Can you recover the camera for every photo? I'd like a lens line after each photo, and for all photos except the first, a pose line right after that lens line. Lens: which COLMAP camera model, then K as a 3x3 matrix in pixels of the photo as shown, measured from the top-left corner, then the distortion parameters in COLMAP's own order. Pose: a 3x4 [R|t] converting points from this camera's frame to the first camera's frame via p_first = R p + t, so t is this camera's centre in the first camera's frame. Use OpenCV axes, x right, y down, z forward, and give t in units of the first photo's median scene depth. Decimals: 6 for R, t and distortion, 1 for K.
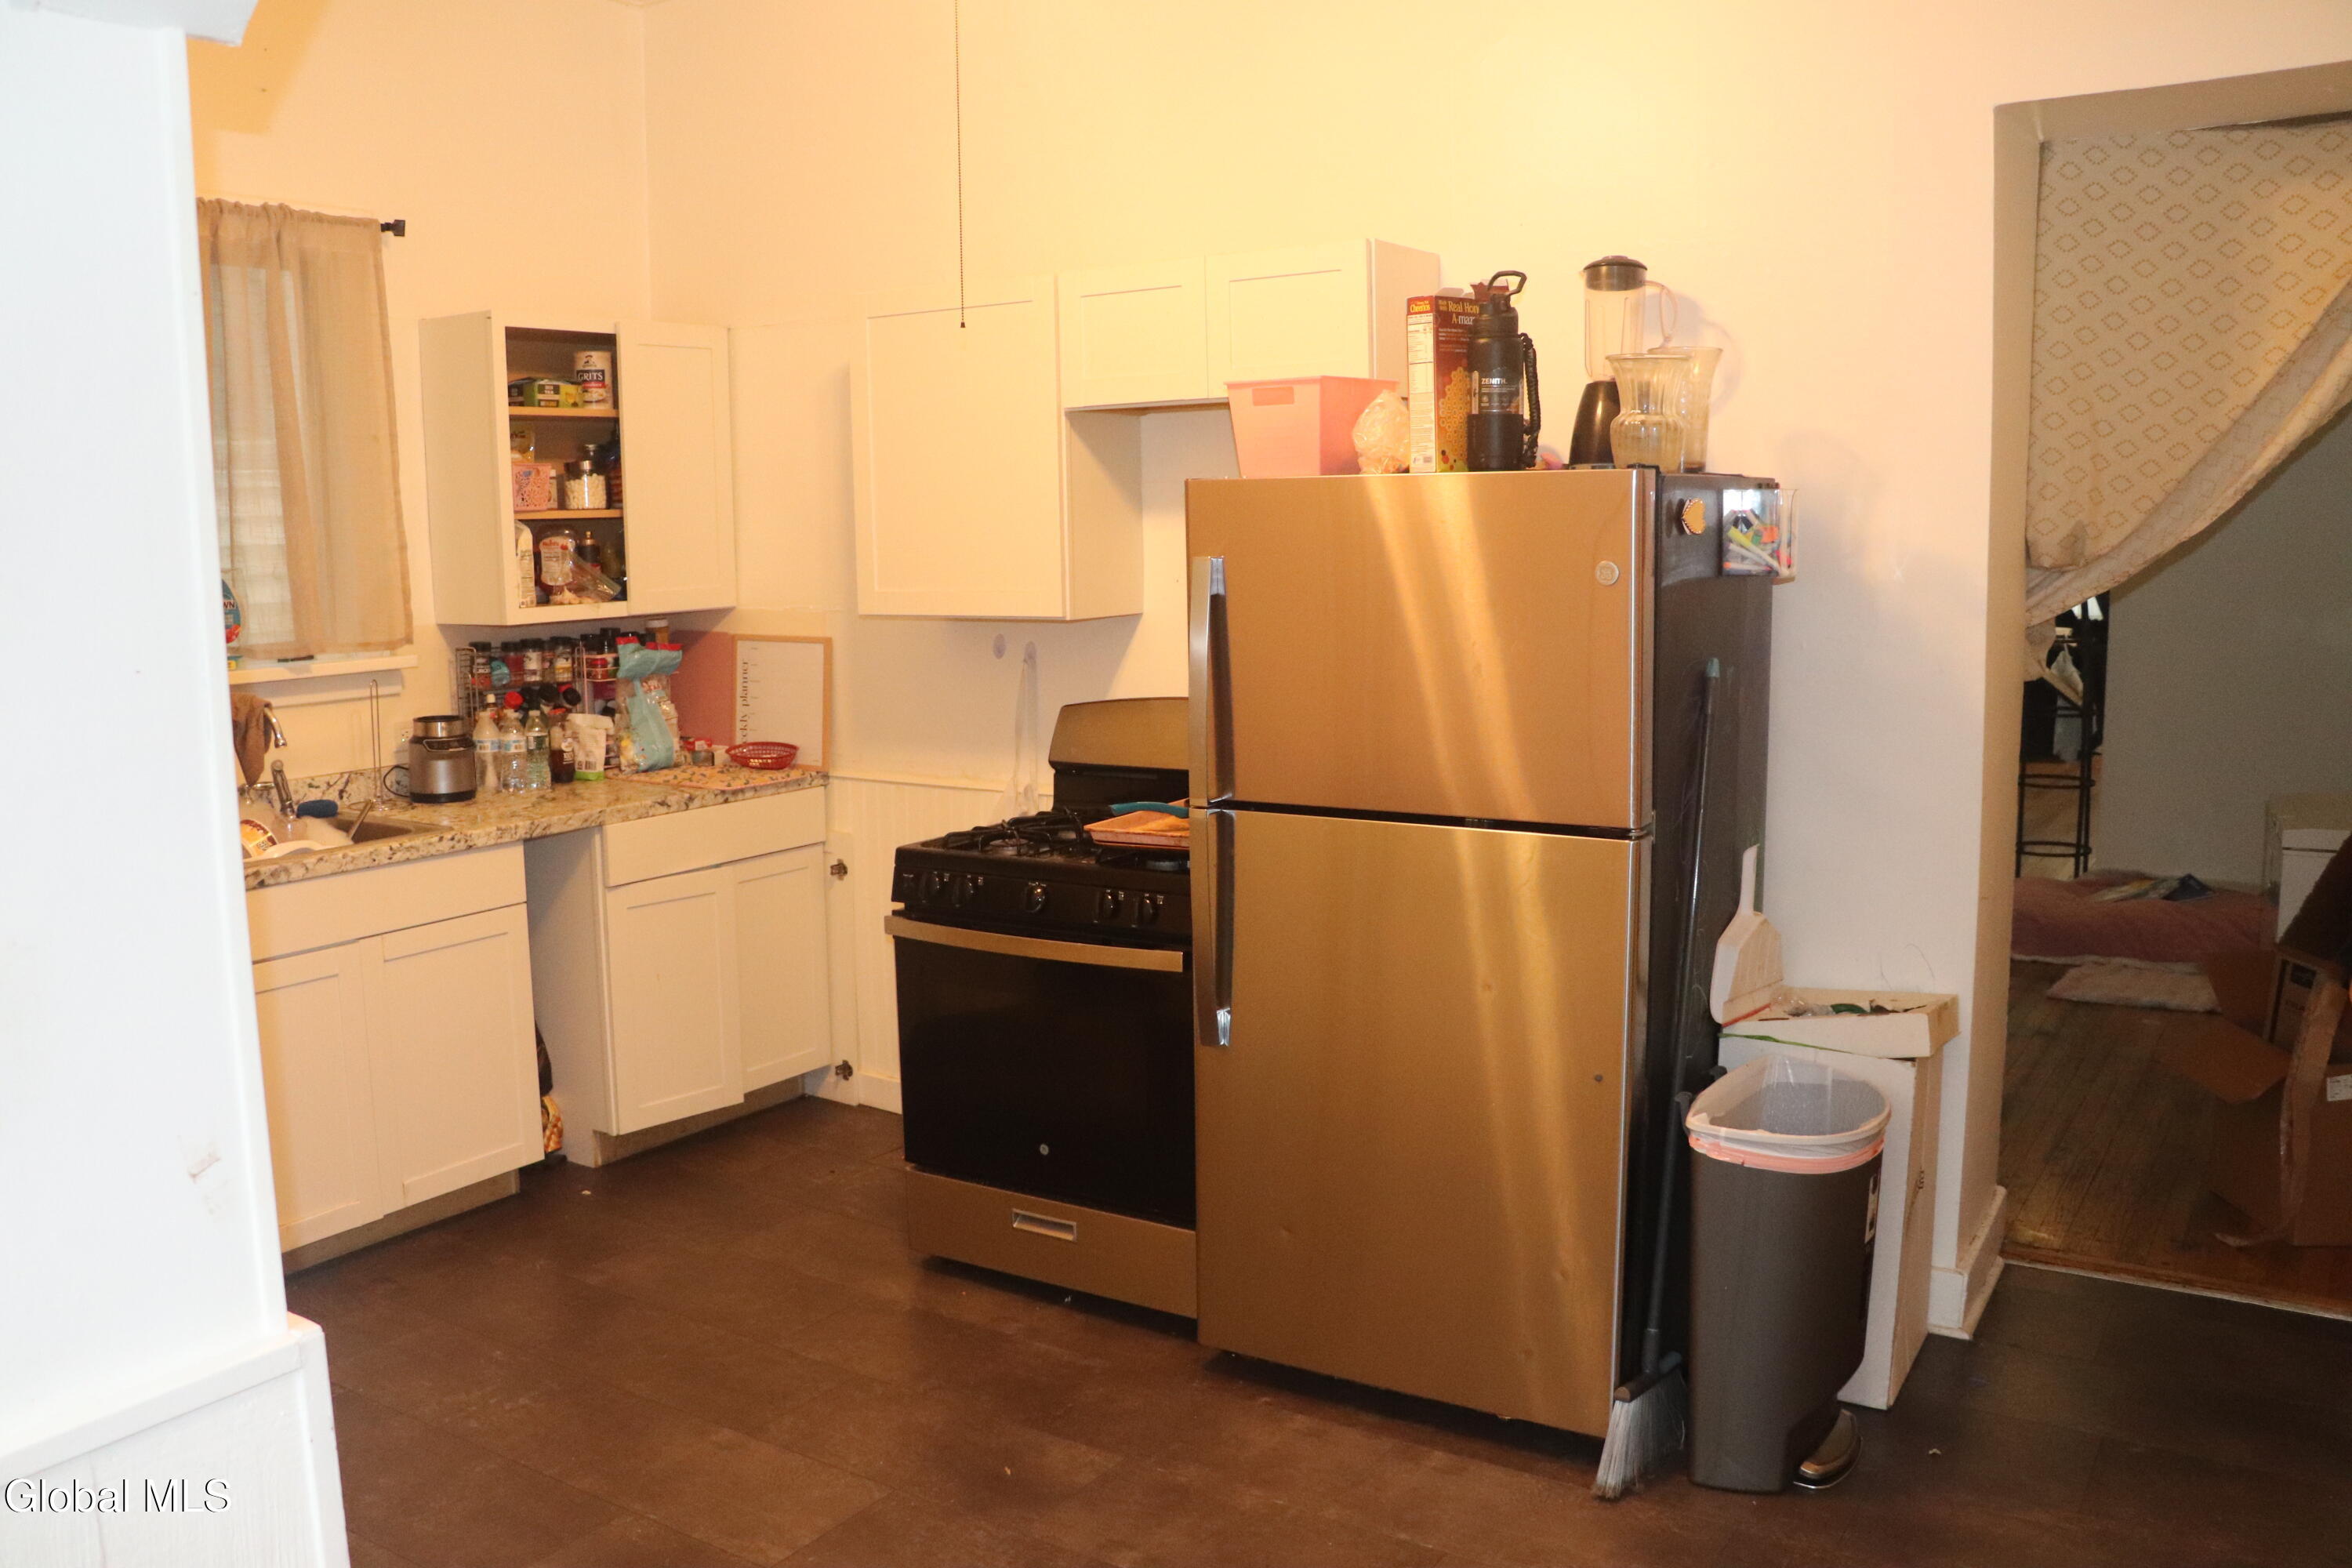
lens RADIAL K [[1970.3, 0, 1182.8], [0, 1970.3, 789.8], [0, 0, 1]] dist [-0.156491, 0.126965]
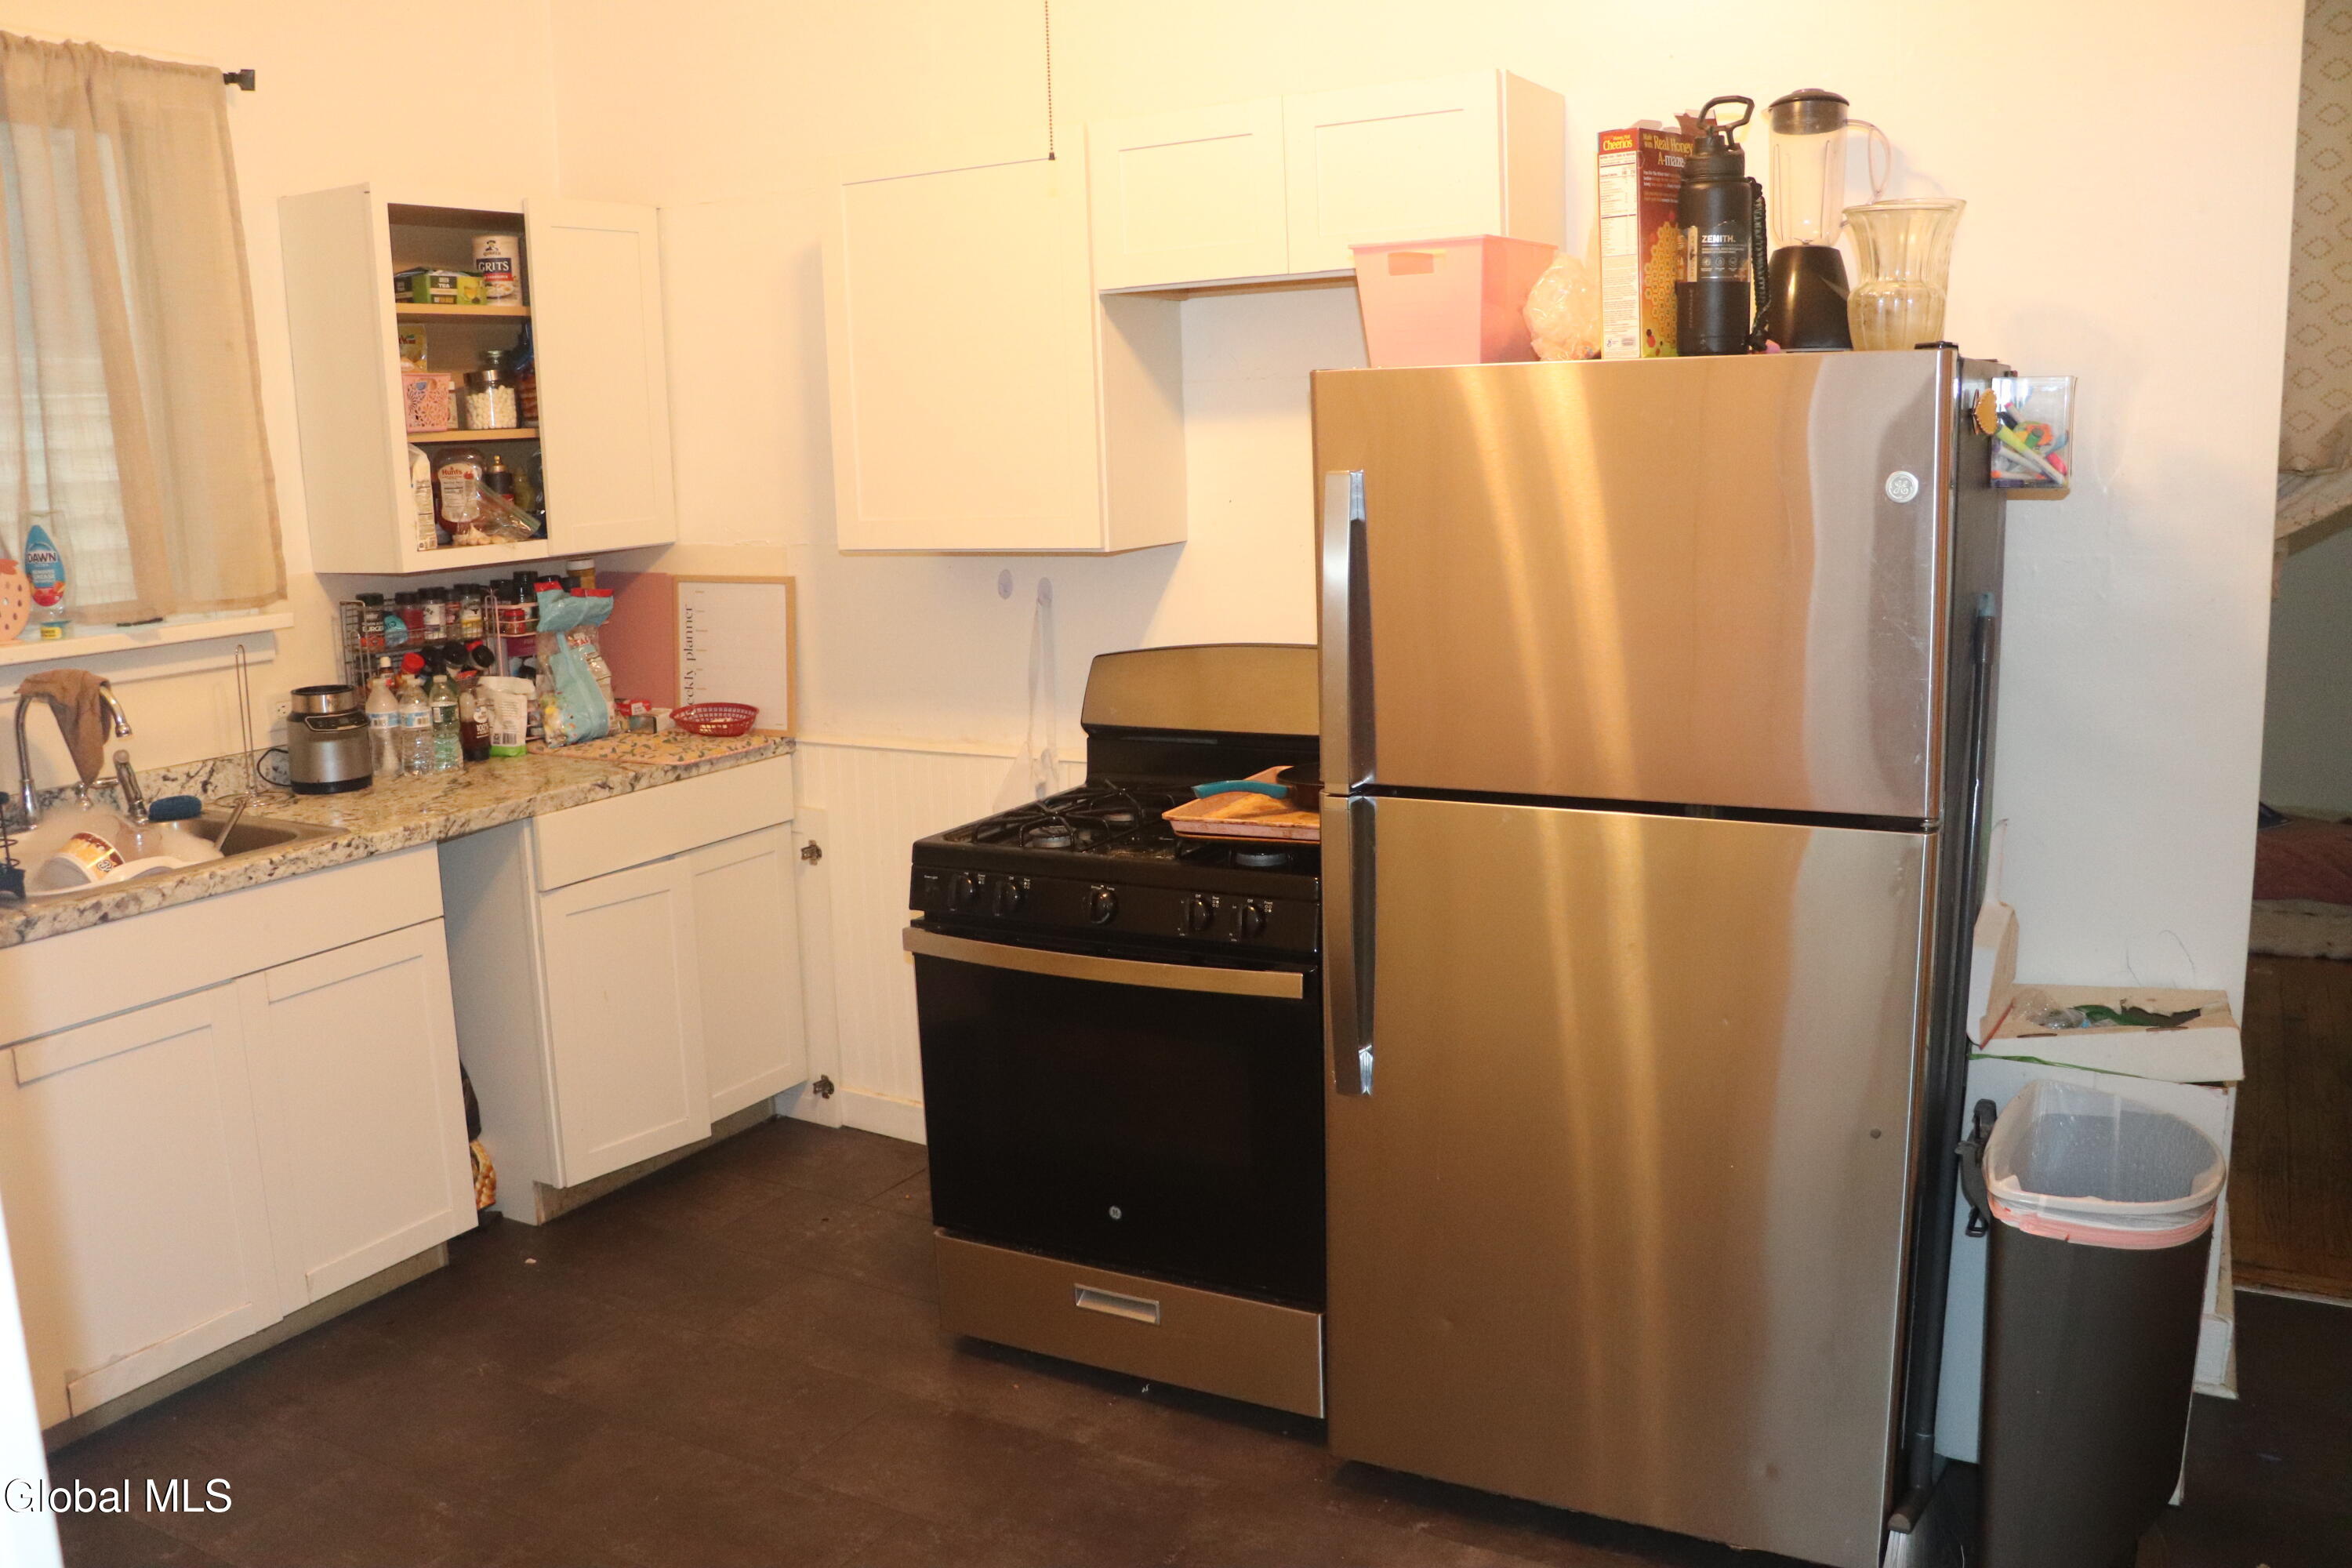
lens RADIAL K [[1970.3, 0, 1186.2], [0, 1970.3, 790.8], [0, 0, 1]] dist [-0.156491, 0.126965]
pose [[0.997823, -0.028021, 0.059694, -0.078762], [0.025388, 0.998690, 0.044417, -0.023474], [-0.060861, -0.042805, 0.997228, 0.186353]]
